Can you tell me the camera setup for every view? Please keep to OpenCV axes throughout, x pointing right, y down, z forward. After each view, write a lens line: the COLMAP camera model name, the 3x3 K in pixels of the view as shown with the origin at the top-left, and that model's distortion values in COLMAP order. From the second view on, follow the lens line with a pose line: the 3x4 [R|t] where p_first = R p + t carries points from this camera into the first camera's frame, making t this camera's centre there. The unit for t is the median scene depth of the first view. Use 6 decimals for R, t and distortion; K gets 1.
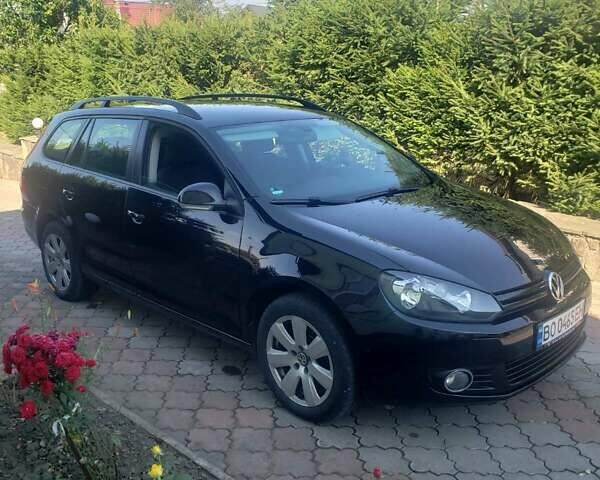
lens RADIAL K [[632.3, 0, 300.4], [0, 632.3, 240.2], [0, 0, 1]] dist [0.003333, 0.000000]
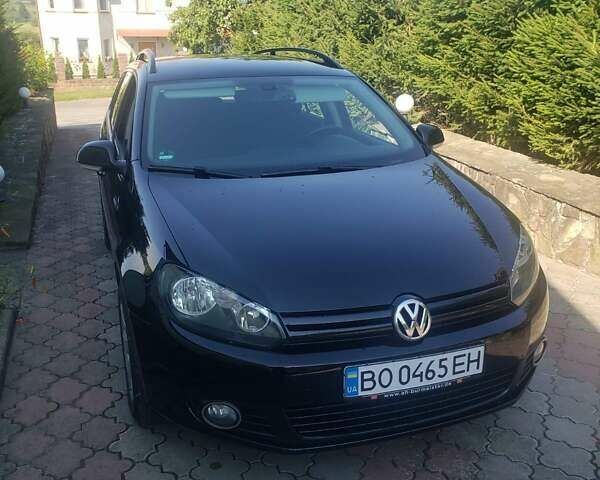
lens RADIAL K [[632.3, 0, 299.6], [0, 632.3, 240.0], [0, 0, 1]] dist [0.003333, 0.000000]
pose [[0.901430, 0.132265, -0.412225, 0.266422], [-0.107803, 0.990772, 0.082158, -0.028167], [0.419287, -0.029621, 0.907370, 0.143452]]
